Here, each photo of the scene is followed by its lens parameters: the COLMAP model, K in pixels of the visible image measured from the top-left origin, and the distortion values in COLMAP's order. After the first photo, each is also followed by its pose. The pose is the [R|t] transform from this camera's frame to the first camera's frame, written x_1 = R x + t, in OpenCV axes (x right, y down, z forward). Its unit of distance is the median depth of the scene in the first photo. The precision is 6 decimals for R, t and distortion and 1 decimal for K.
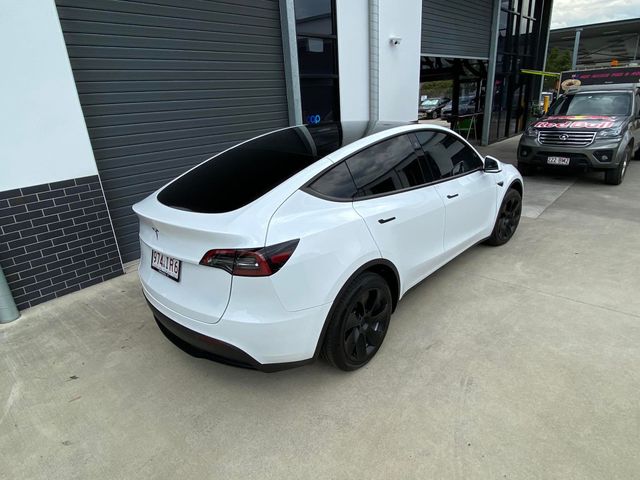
lens RADIAL K [[385.6, 0, 320.0], [0, 385.6, 240.0], [0, 0, 1]] dist [-0.002547, -0.003206]
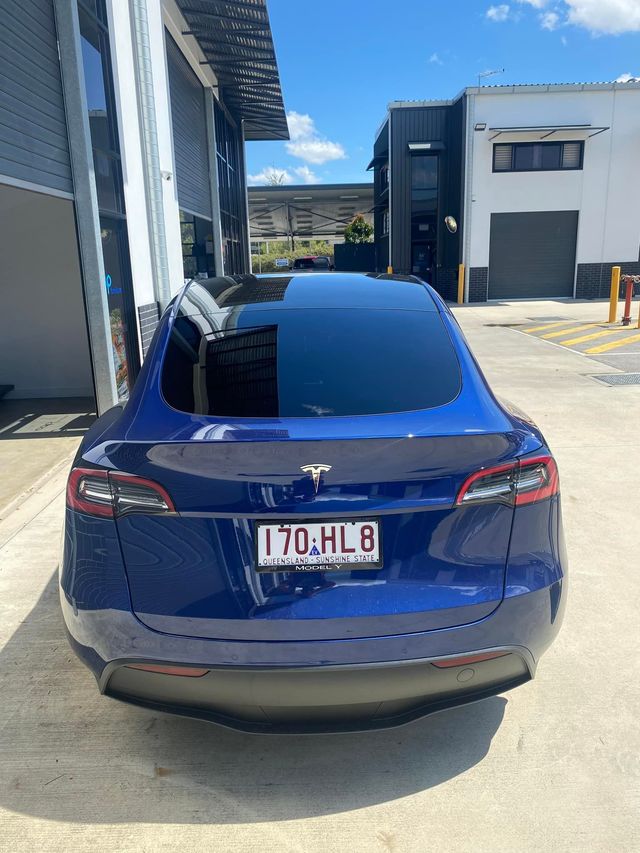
lens RADIAL K [[655.7, 0, 320.0], [0, 655.7, 426.5], [0, 0, 1]] dist [0.009868, 0.001644]
pose [[0.728886, -0.130719, 0.672041, -0.490761], [0.223114, 0.973369, -0.052656, 0.028921], [-0.647260, 0.188322, 0.738640, 0.084143]]
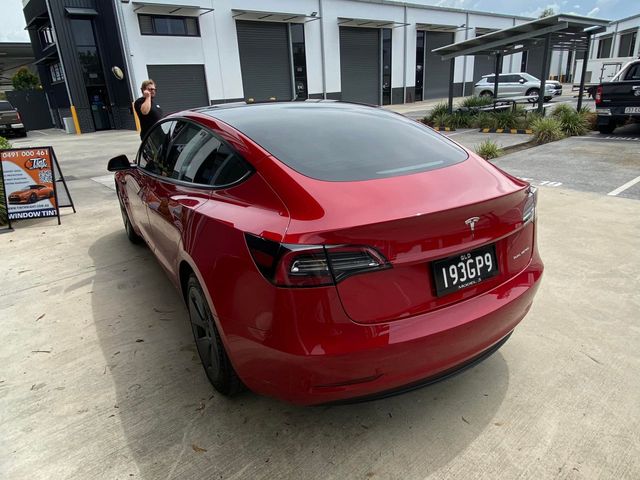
lens RADIAL K [[418.3, 0, 320.0], [0, 418.3, 240.0], [0, 0, 1]] dist [0.001191, -0.003680]
pose [[0.125403, -0.287324, 0.949589, -0.523324], [0.389823, 0.894432, 0.219154, -0.058406], [-0.912311, 0.342689, 0.224170, 0.406676]]
